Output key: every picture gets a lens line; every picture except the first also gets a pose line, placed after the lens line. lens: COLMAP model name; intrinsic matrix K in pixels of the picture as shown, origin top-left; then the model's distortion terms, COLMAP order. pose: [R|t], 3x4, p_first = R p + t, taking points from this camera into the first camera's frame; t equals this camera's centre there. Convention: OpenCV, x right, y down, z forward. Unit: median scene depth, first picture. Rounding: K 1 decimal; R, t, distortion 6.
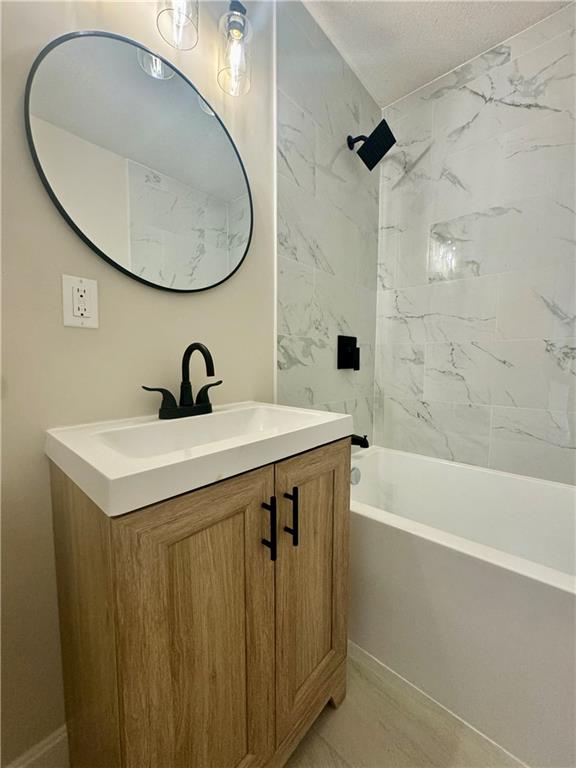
lens RADIAL K [[305.4, 0, 289.9], [0, 305.4, 383.9], [0, 0, 1]] dist [-0.002586, 0.000522]
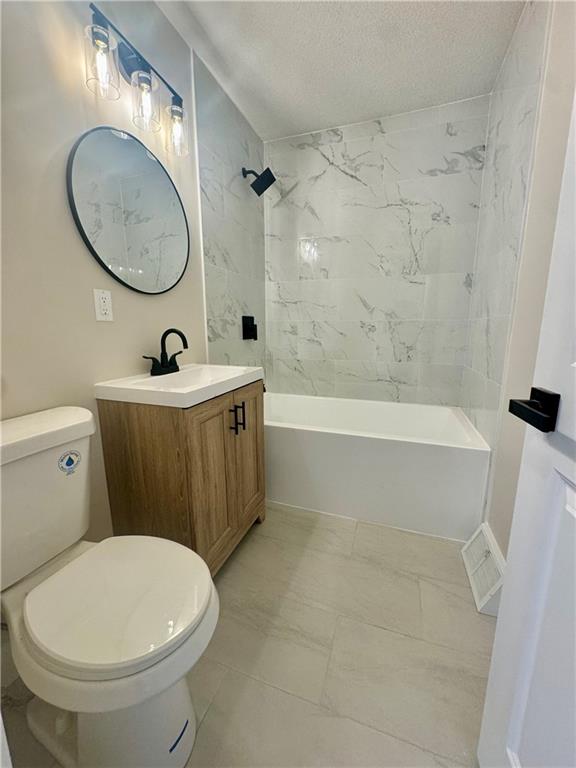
lens RADIAL K [[305.4, 0, 288.7], [0, 305.4, 383.5], [0, 0, 1]] dist [-0.002586, 0.000522]
pose [[0.925888, -0.074282, 0.370425, -0.241140], [0.031401, 0.992219, 0.120483, -0.012483], [-0.376492, -0.099922, 0.921015, -0.534109]]
